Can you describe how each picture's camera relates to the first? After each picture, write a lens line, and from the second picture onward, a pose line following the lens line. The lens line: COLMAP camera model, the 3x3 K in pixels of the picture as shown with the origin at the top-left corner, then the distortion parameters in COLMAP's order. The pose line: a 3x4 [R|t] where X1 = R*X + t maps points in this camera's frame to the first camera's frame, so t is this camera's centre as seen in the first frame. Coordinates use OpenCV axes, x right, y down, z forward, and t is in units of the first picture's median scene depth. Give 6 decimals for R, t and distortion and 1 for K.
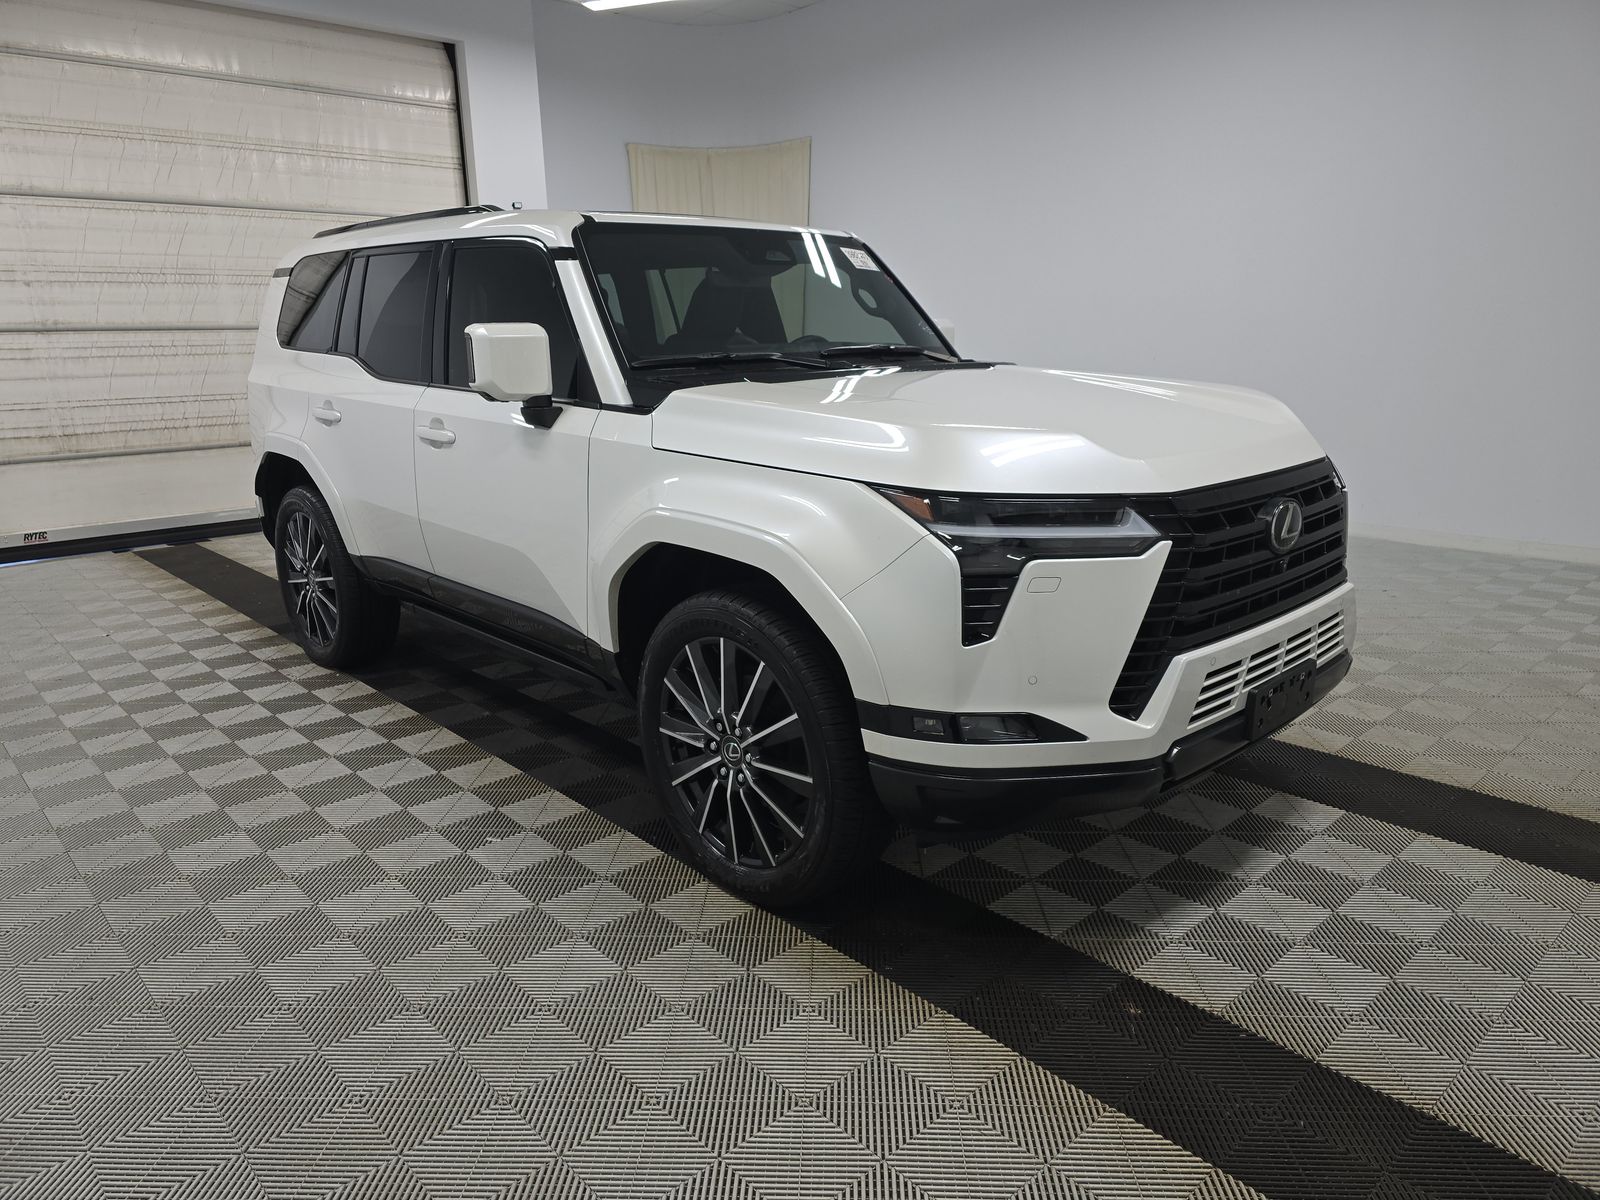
lens RADIAL K [[1078.6, 0, 800.0], [0, 1078.6, 600.0], [0, 0, 1]] dist [0.038353, -0.027797]
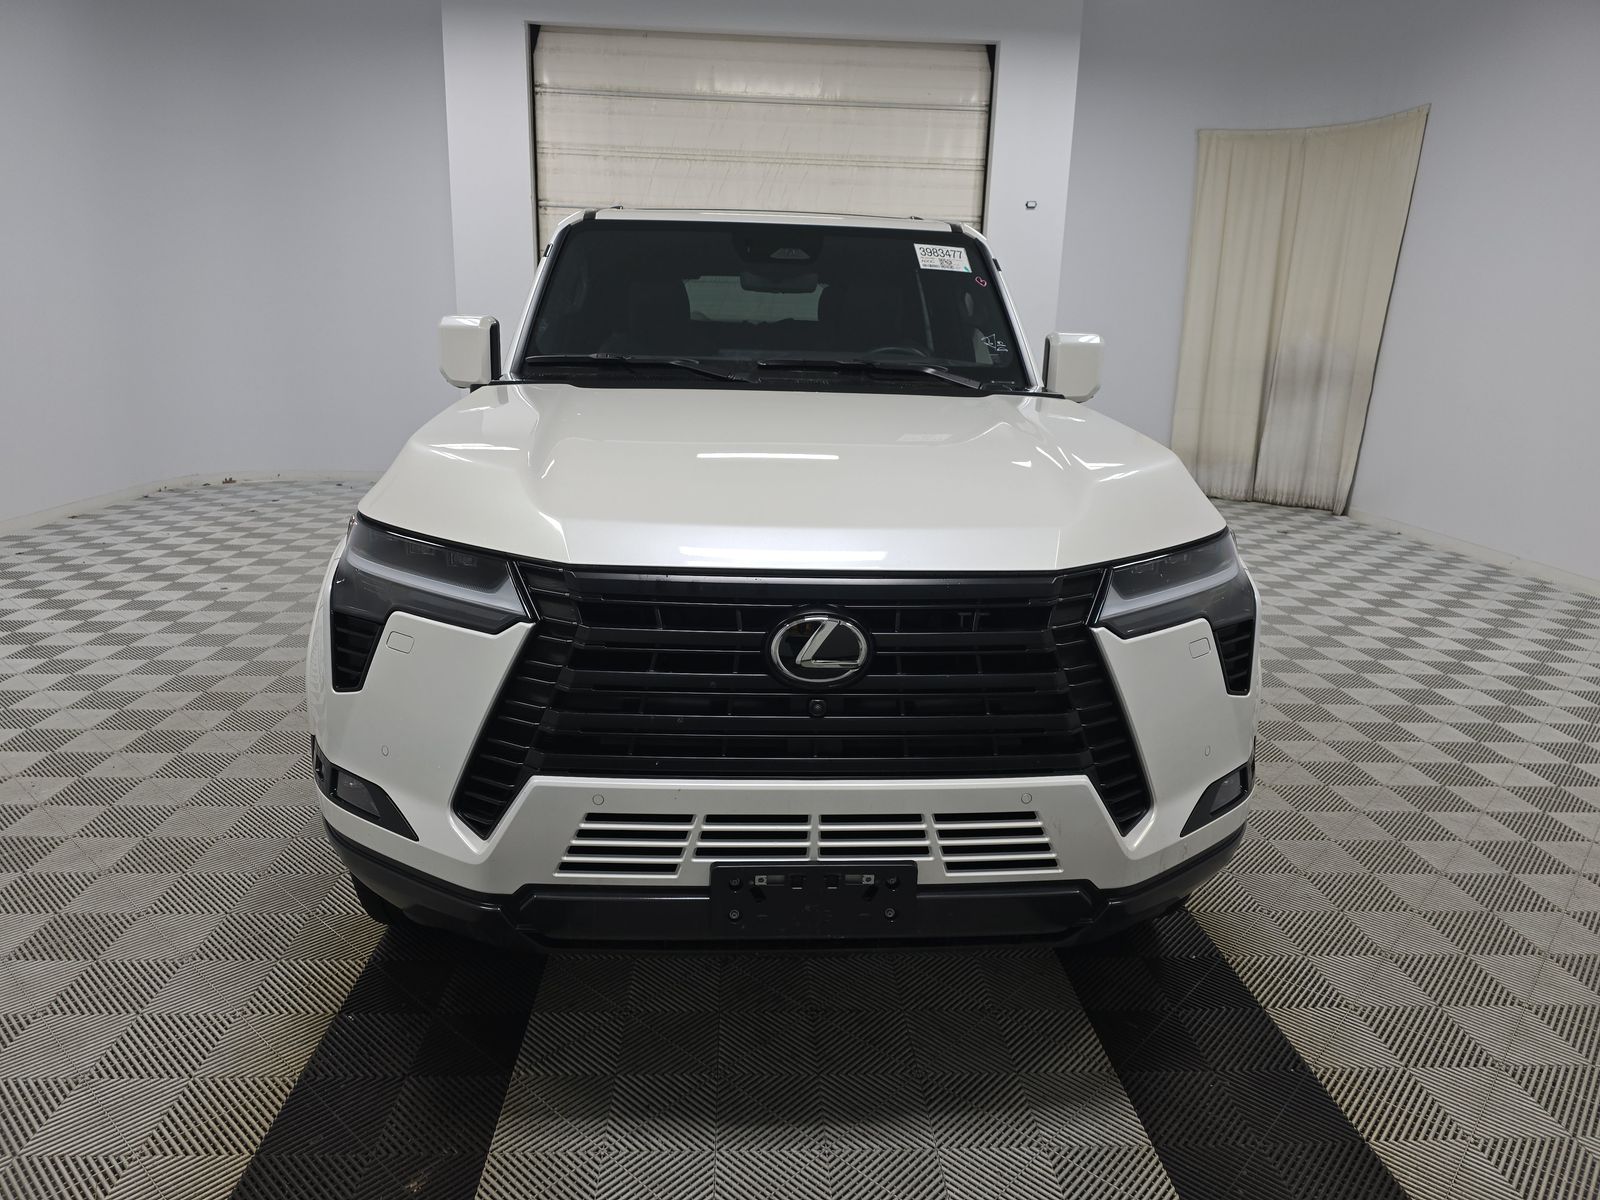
lens RADIAL K [[1060.5, 0, 772.5], [0, 1060.5, 606.4], [0, 0, 1]] dist [0.029175, -0.002692]
pose [[0.769729, 0.201034, -0.605889, 0.230222], [-0.195642, 0.977736, 0.075867, -0.039123], [0.607652, 0.060140, 0.791923, 0.126697]]
